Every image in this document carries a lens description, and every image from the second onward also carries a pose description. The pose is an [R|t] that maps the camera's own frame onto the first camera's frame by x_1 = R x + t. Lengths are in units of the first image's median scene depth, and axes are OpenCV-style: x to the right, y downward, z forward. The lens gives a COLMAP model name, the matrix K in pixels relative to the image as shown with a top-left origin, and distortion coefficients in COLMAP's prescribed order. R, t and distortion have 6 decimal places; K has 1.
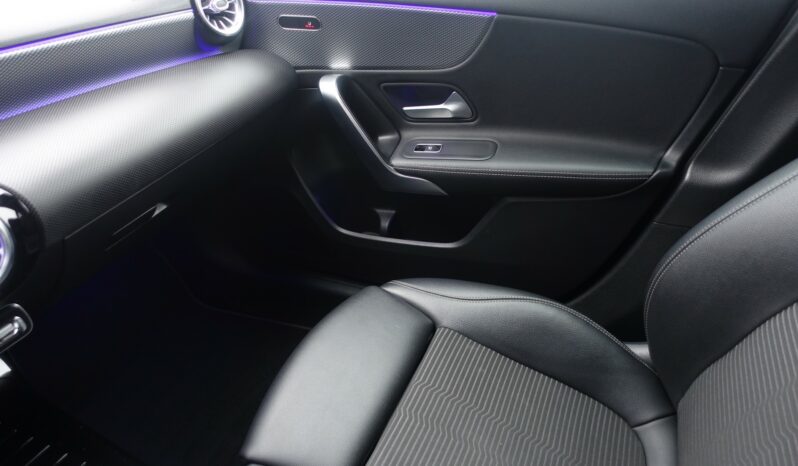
lens RADIAL K [[551.0, 0, 399.0], [0, 551.0, 233.0], [0, 0, 1]] dist [-0.006286, -0.001730]
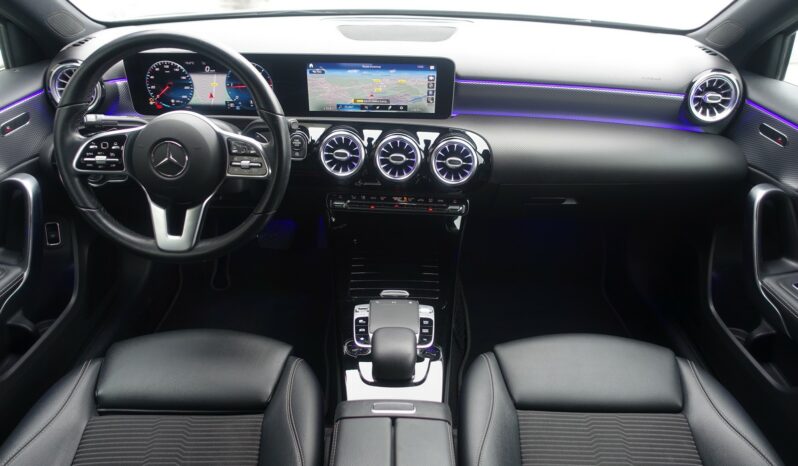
lens RADIAL K [[551.0, 0, 399.0], [0, 551.0, 233.0], [0, 0, 1]] dist [-0.006286, -0.001730]
pose [[0.390399, 0.533291, -0.750460, 0.468233], [-0.528596, 0.797236, 0.291549, -0.138162], [0.753774, 0.282869, 0.593135, -0.198888]]
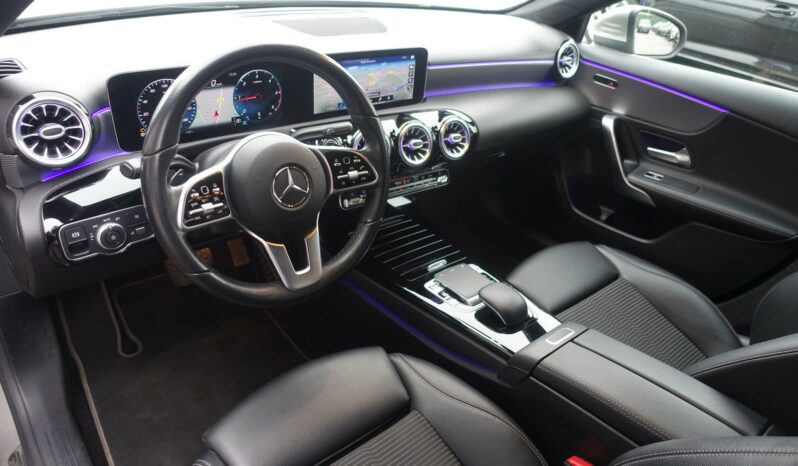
lens RADIAL K [[551.0, 0, 399.0], [0, 551.0, 233.0], [0, 0, 1]] dist [-0.006286, -0.001730]
pose [[0.883433, 0.360414, -0.299413, -0.065472], [-0.371682, 0.928133, 0.020562, 0.247925], [0.285305, 0.093121, 0.953902, -0.738934]]
